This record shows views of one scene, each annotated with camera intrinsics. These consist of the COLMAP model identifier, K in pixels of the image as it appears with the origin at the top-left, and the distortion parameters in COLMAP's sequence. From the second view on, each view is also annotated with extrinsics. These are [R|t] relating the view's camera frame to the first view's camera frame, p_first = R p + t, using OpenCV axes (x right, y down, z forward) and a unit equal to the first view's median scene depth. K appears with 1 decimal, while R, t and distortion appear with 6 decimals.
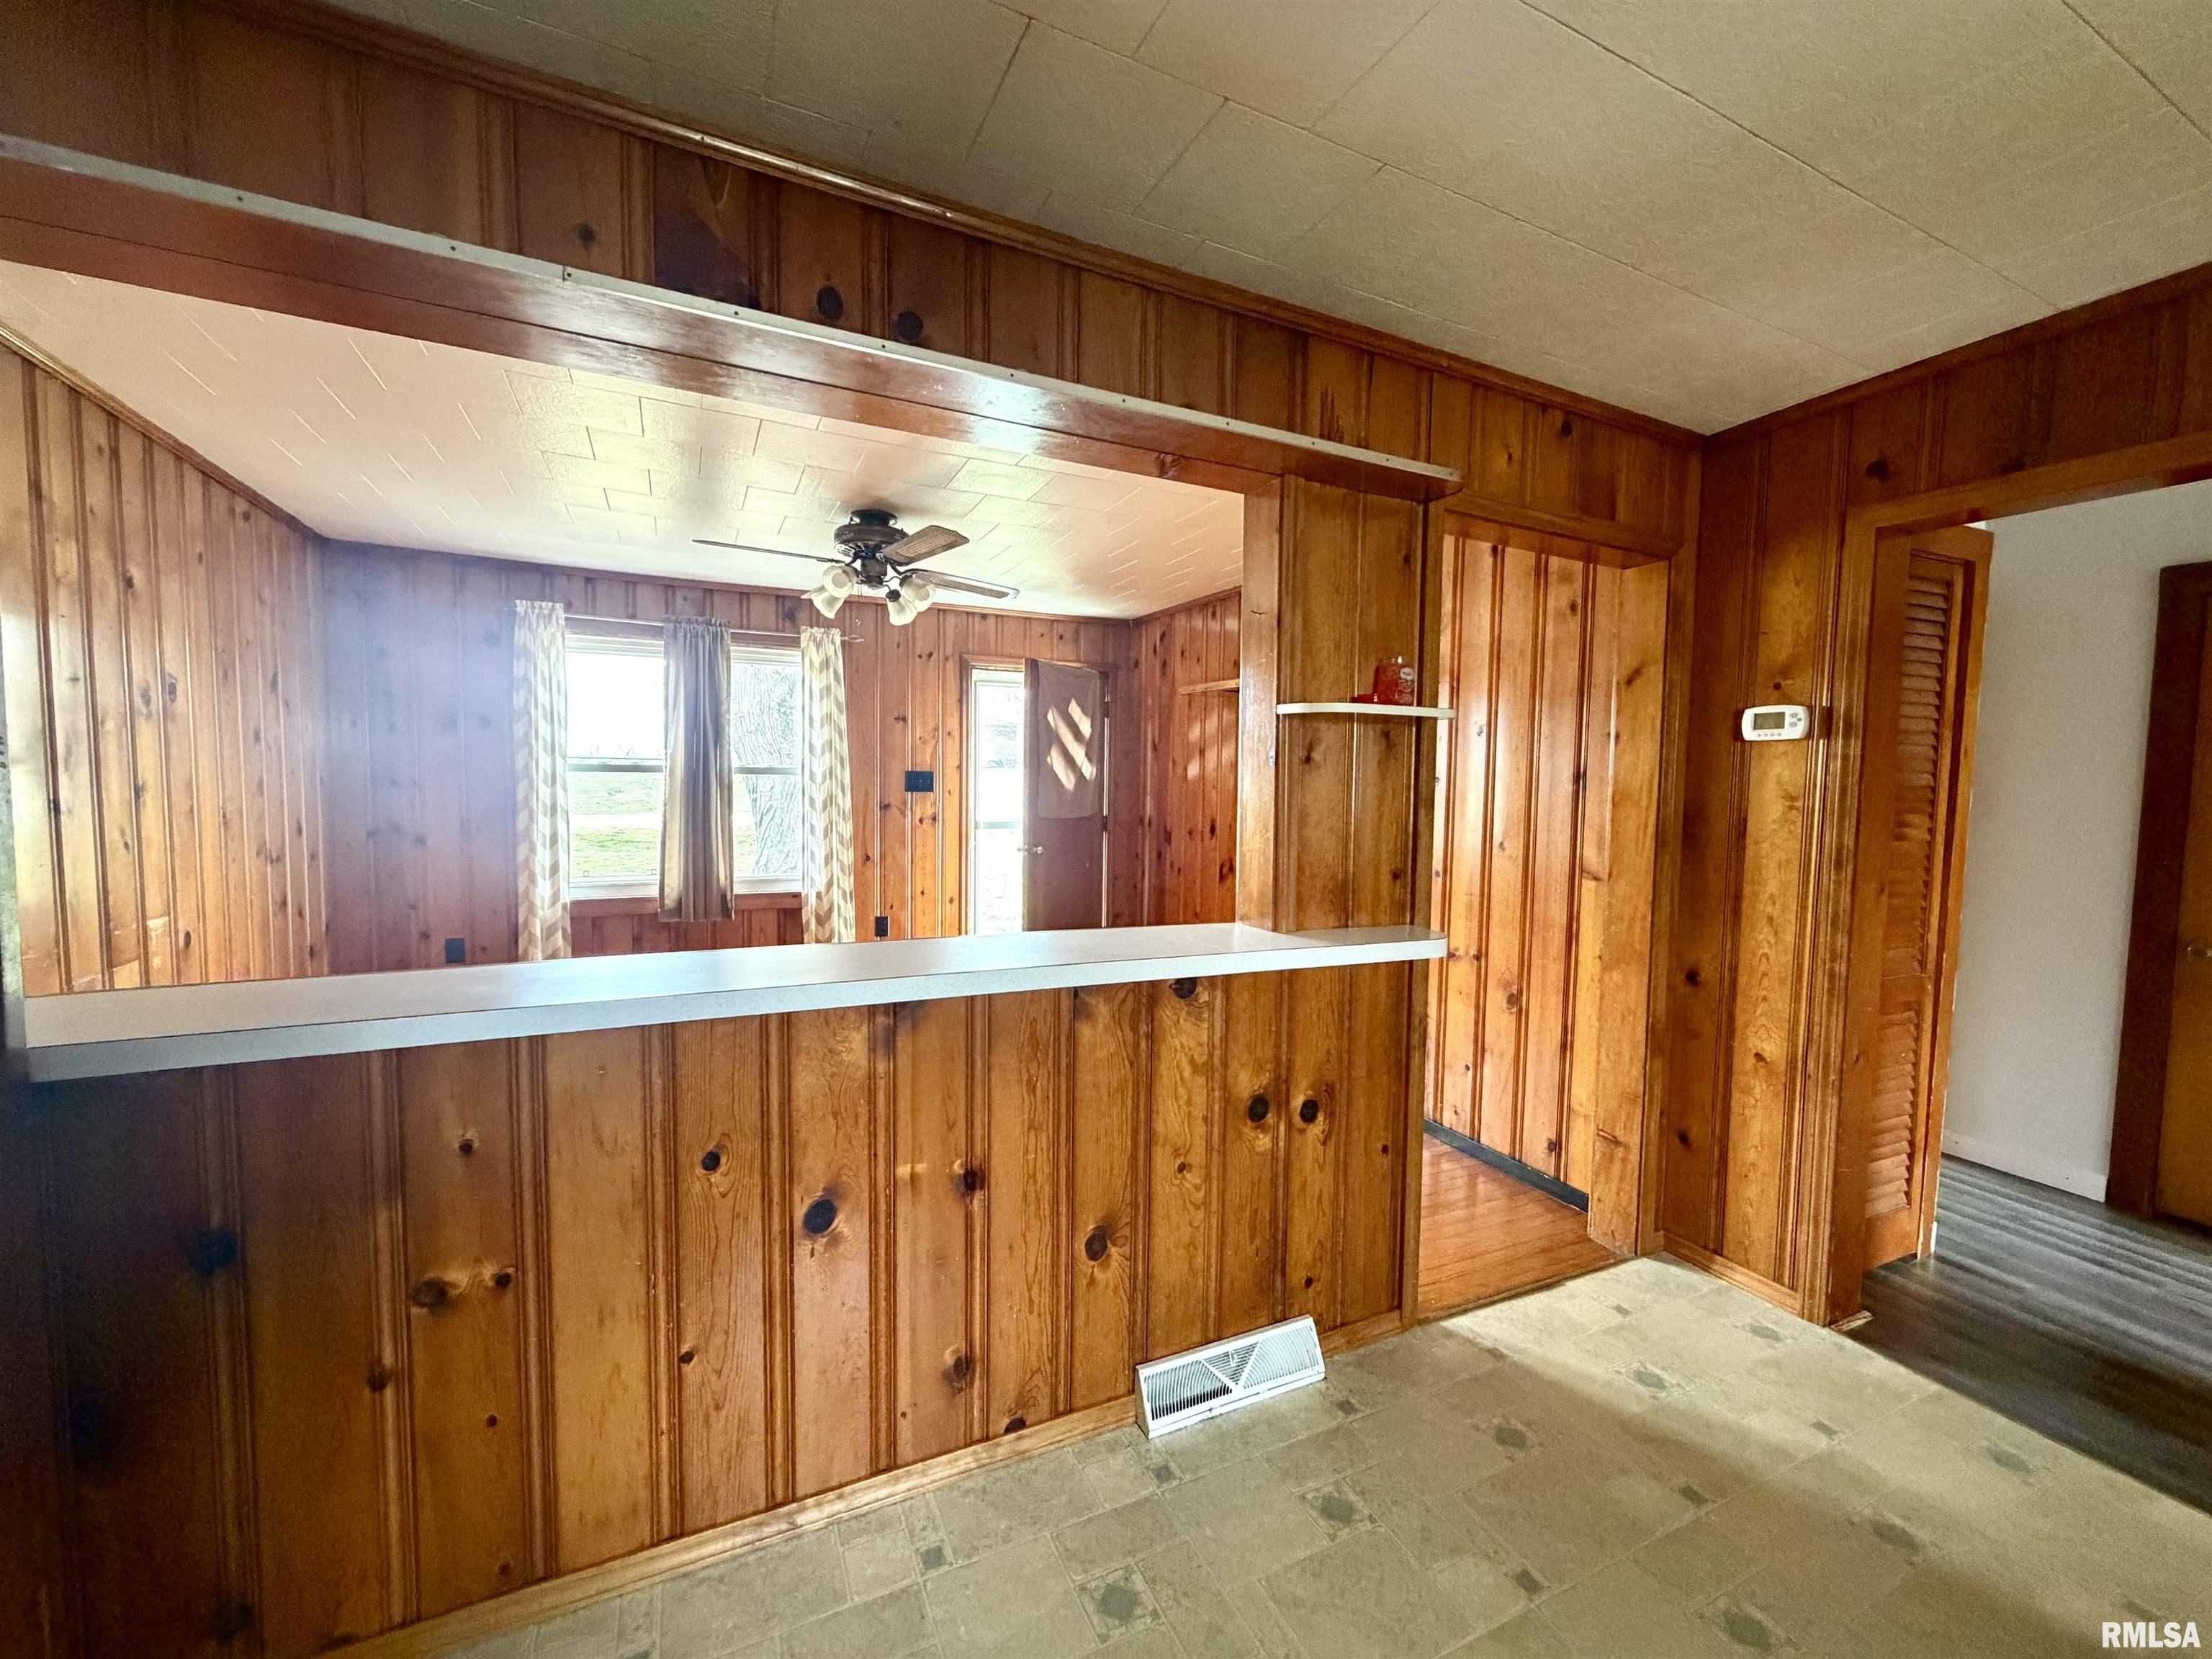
lens RADIAL K [[880.3, 0, 1095.7], [0, 880.3, 827.6], [0, 0, 1]] dist [-0.000800, 0.000320]
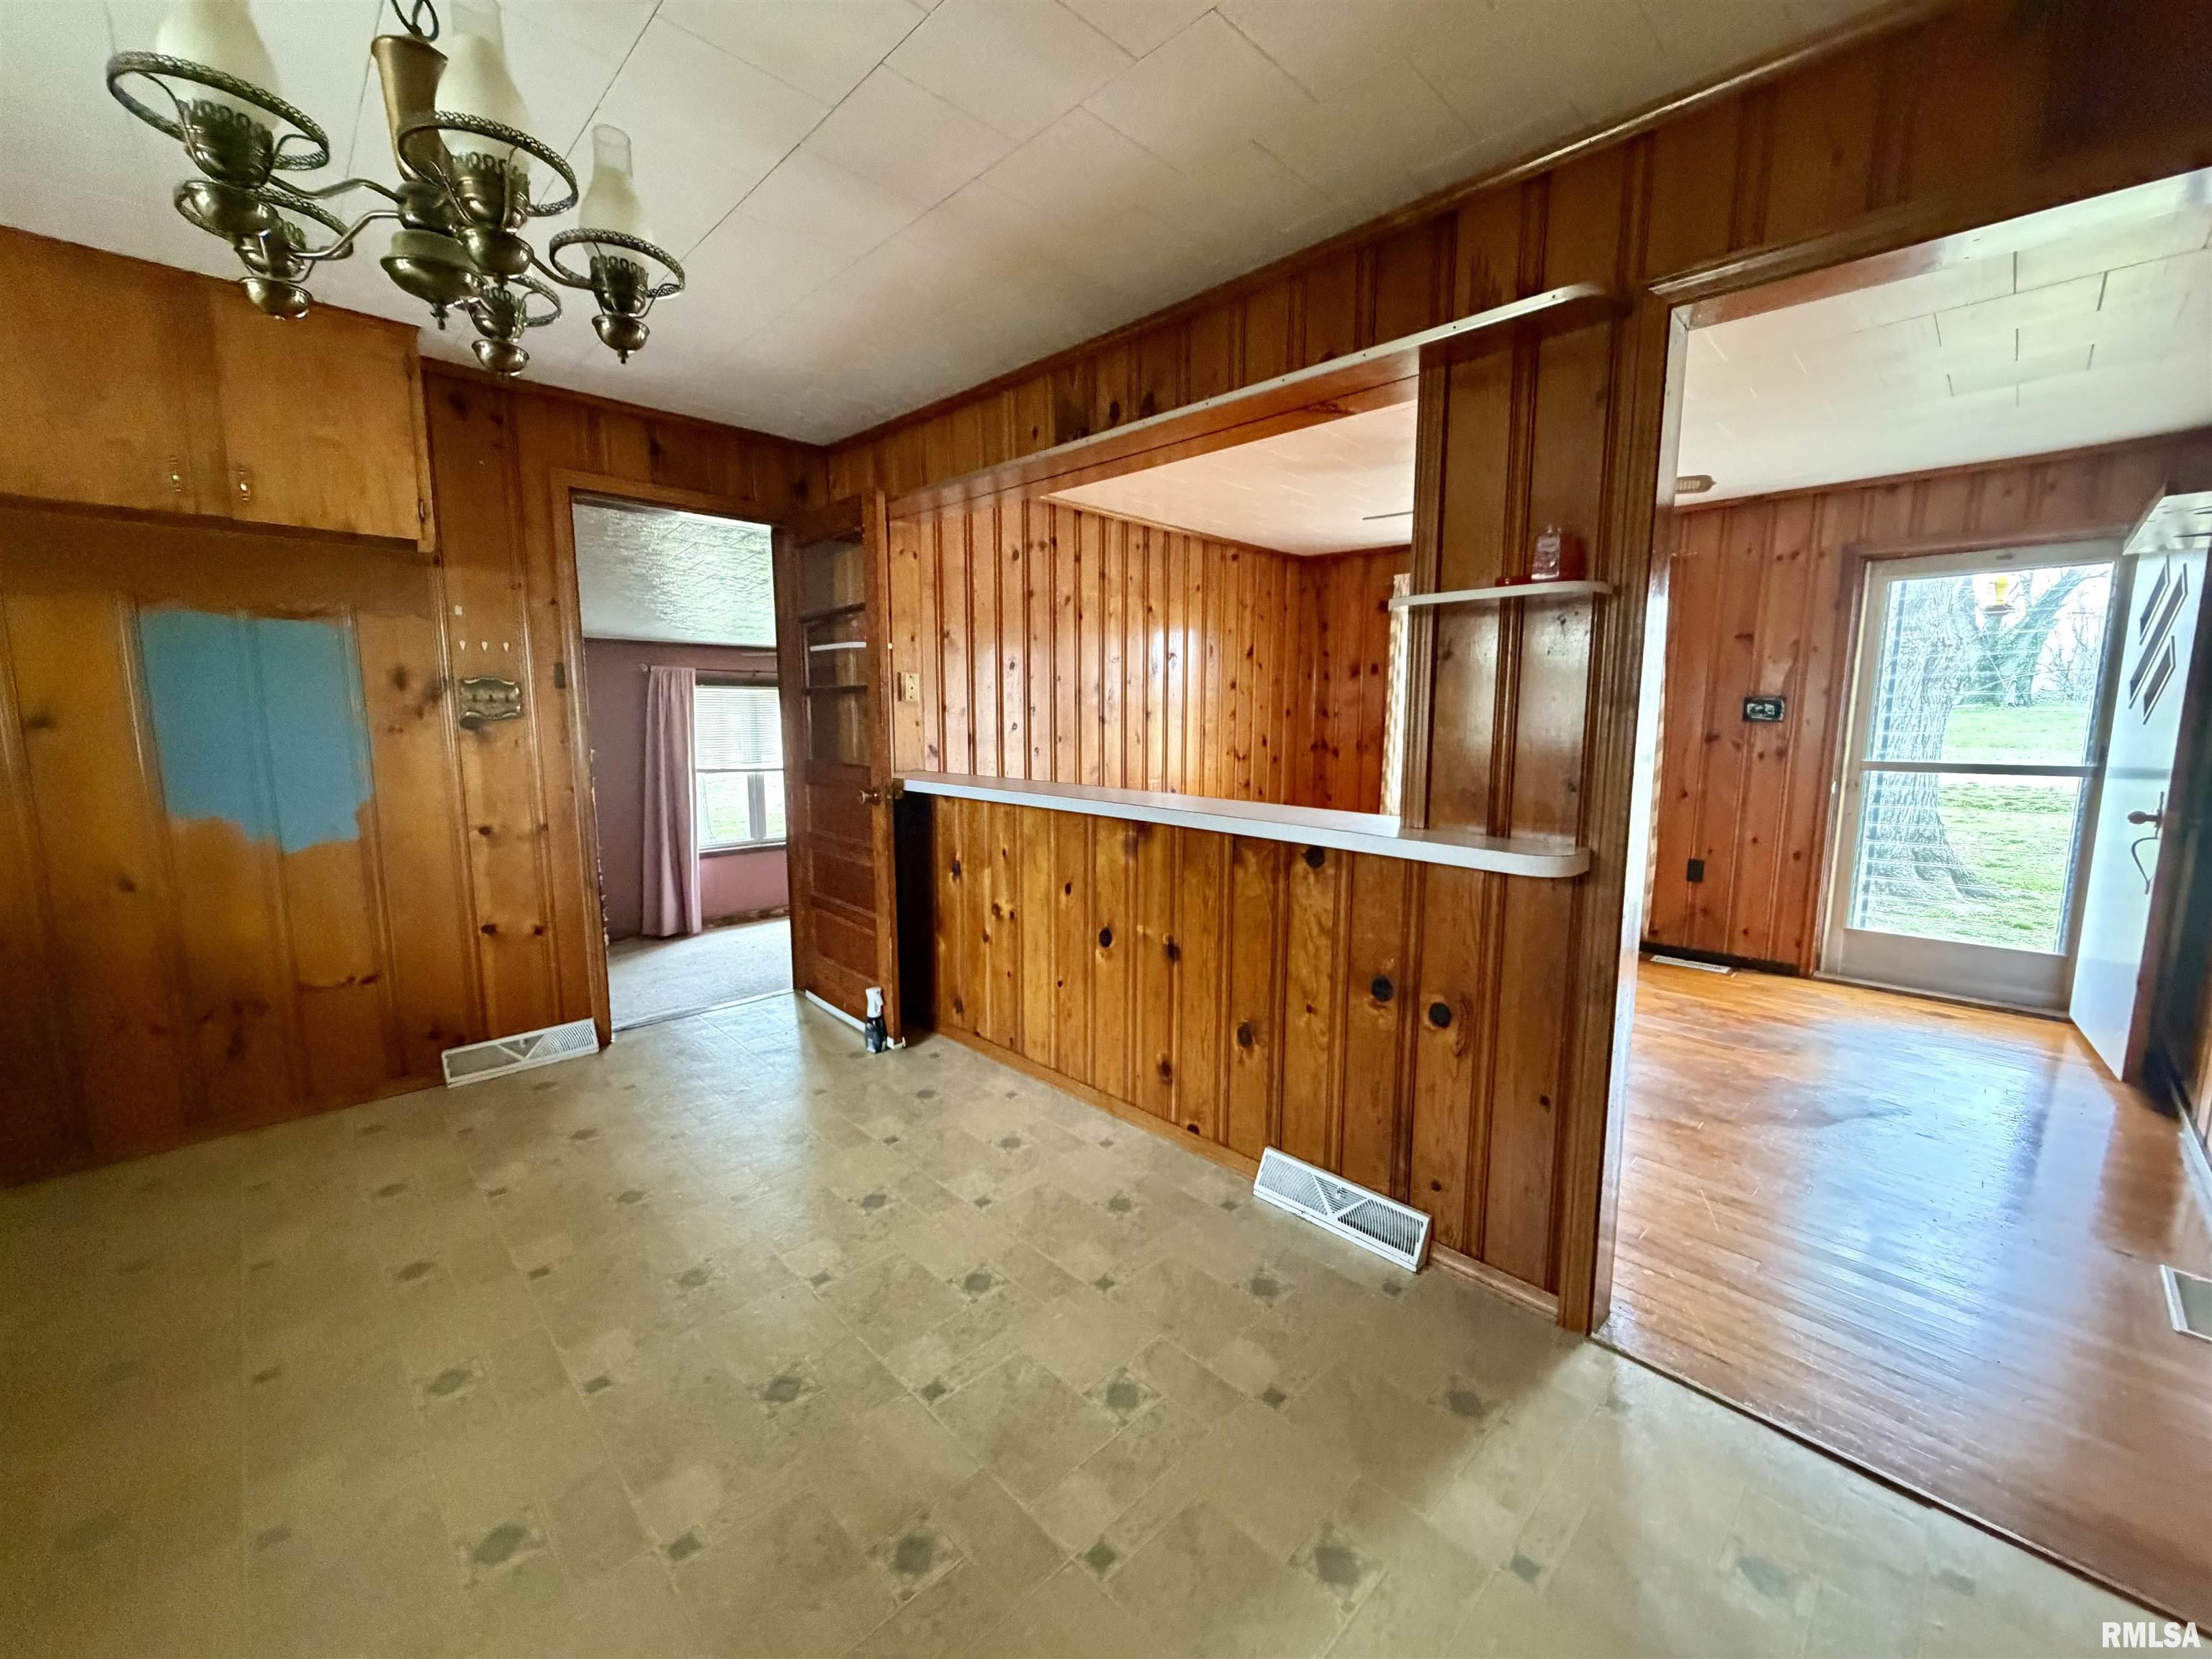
lens RADIAL K [[880.3, 0, 1101.5], [0, 880.3, 826.4], [0, 0, 1]] dist [-0.000800, 0.000320]
pose [[0.327305, 0.107892, -0.938739, 1.009938], [-0.056174, 0.993925, 0.094649, 0.037497], [0.943248, 0.021754, 0.331377, 0.301328]]
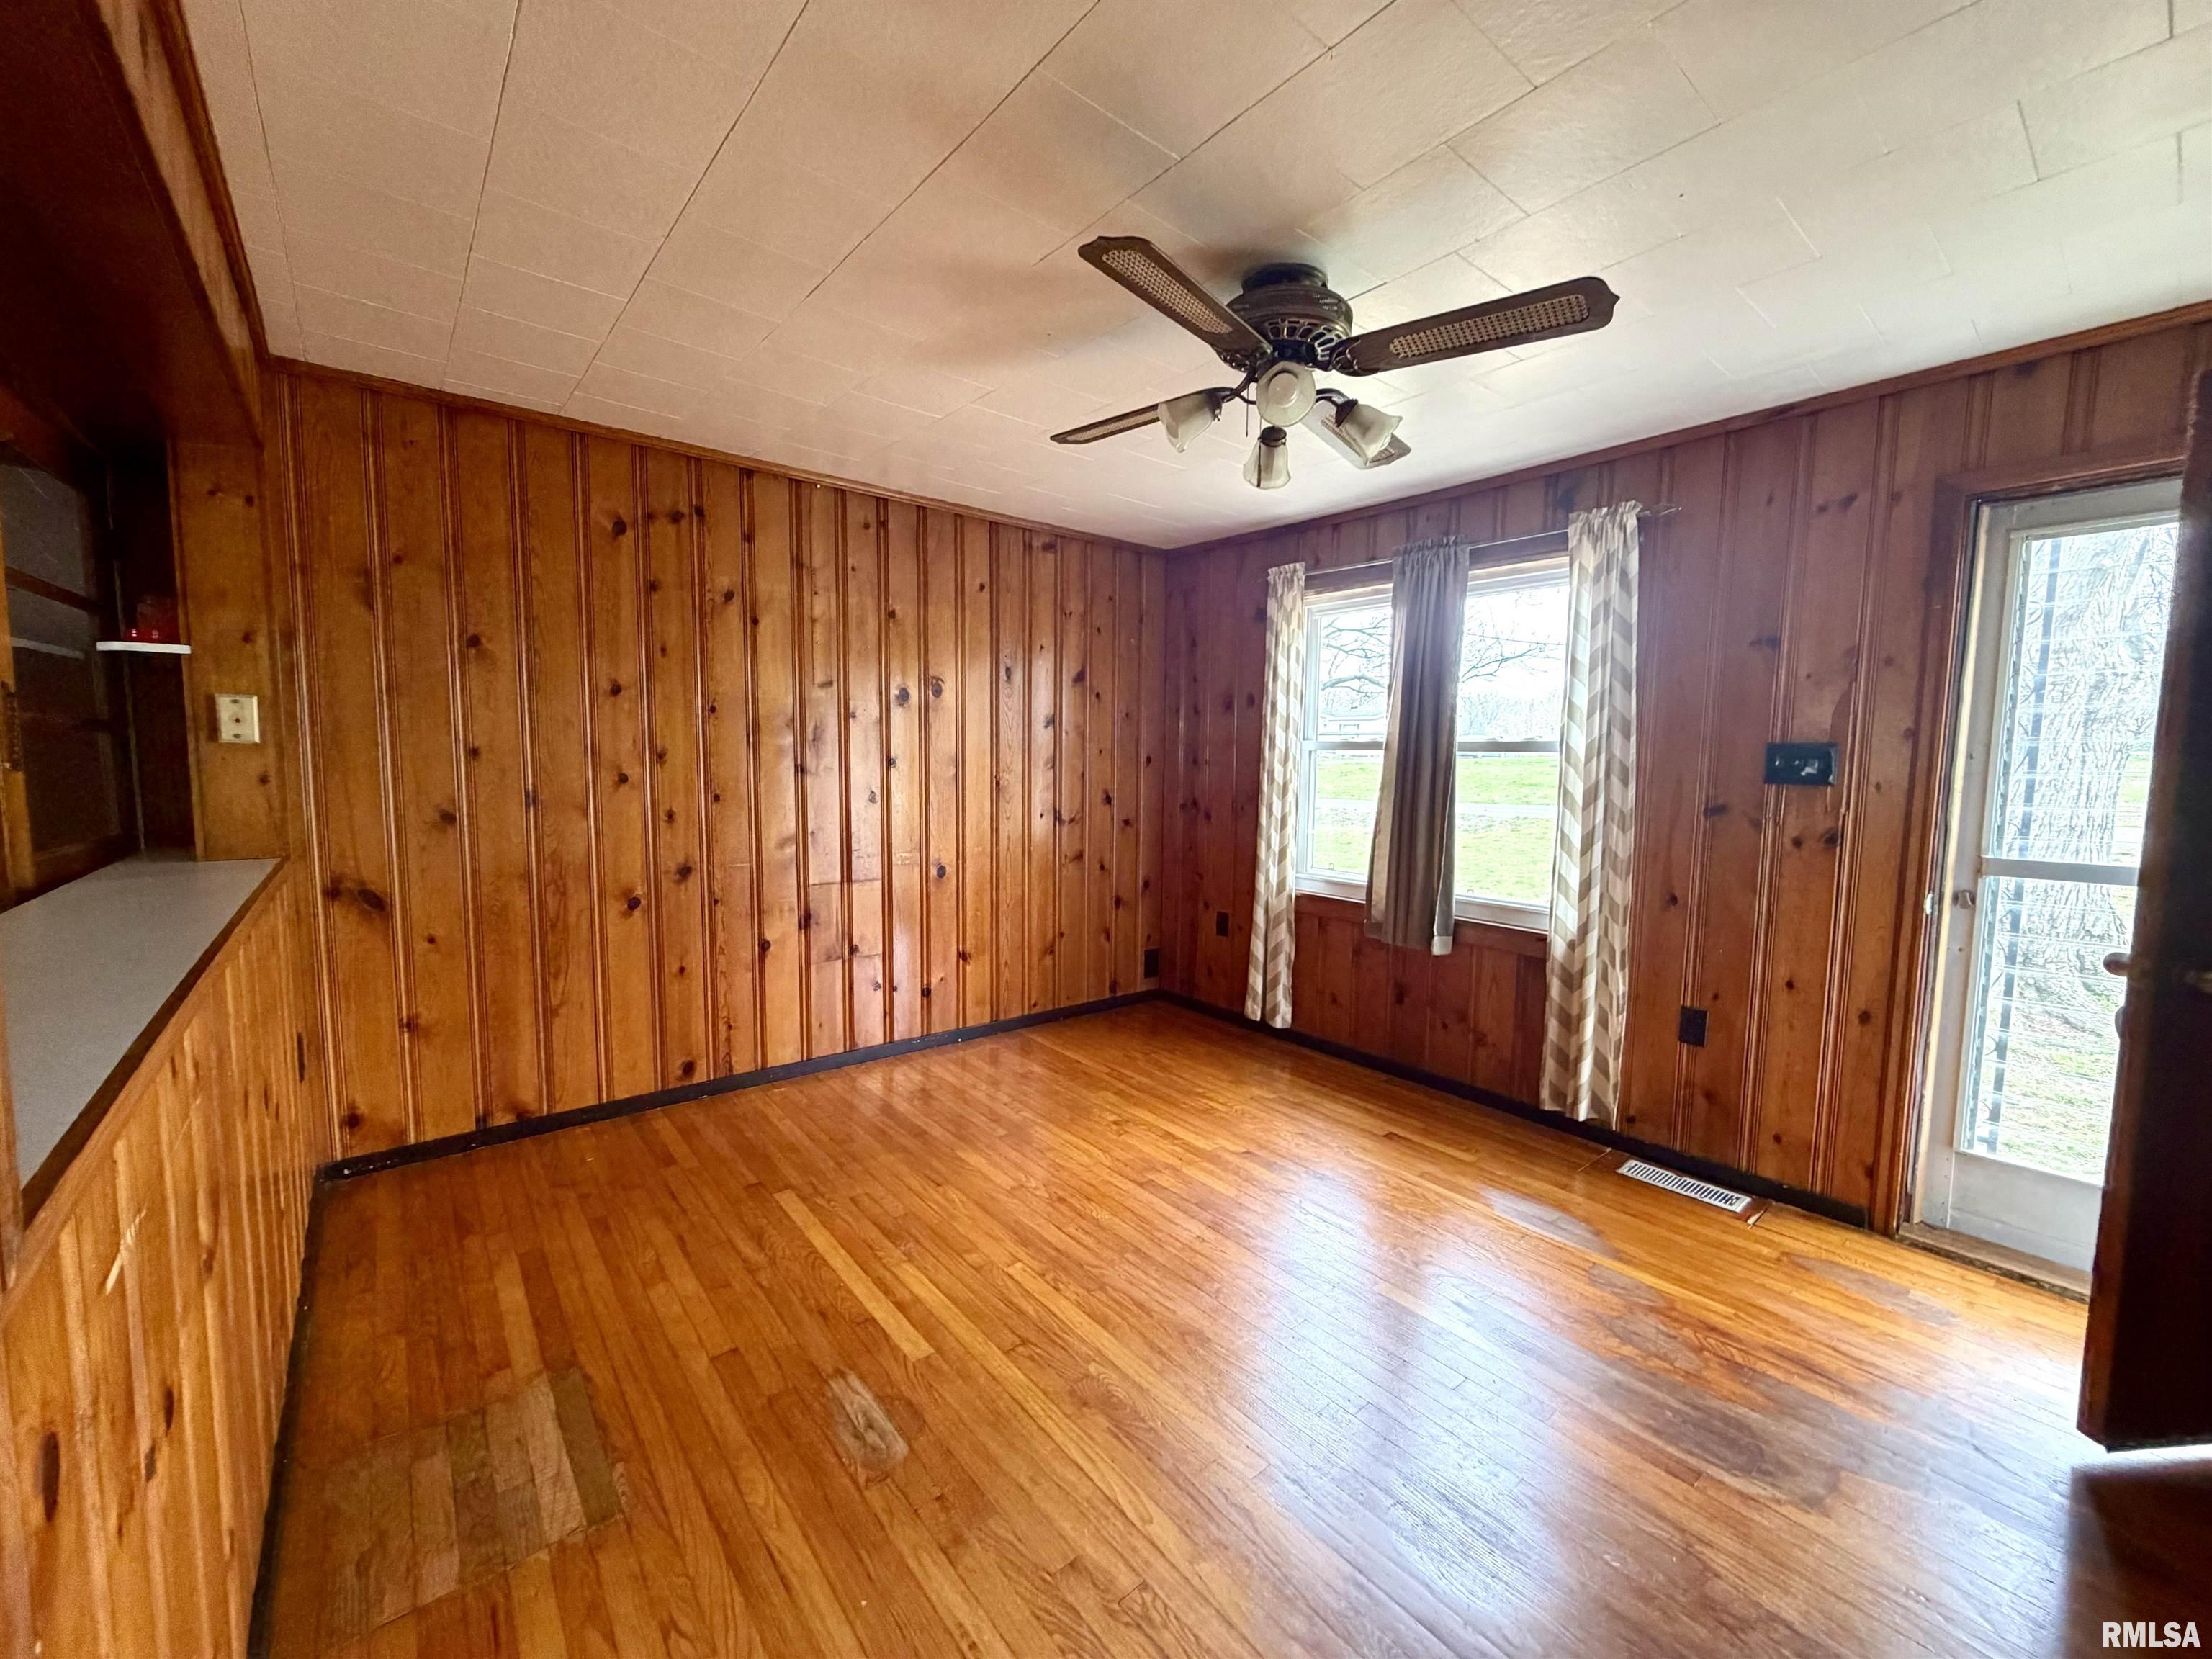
lens RADIAL K [[880.3, 0, 1099.7], [0, 880.3, 827.9], [0, 0, 1]] dist [-0.000800, 0.000320]
pose [[0.241320, 0.071207, -0.967830, 0.482115], [-0.065286, 0.996236, 0.057019, -0.047416], [0.968247, 0.049426, 0.245061, 1.246743]]
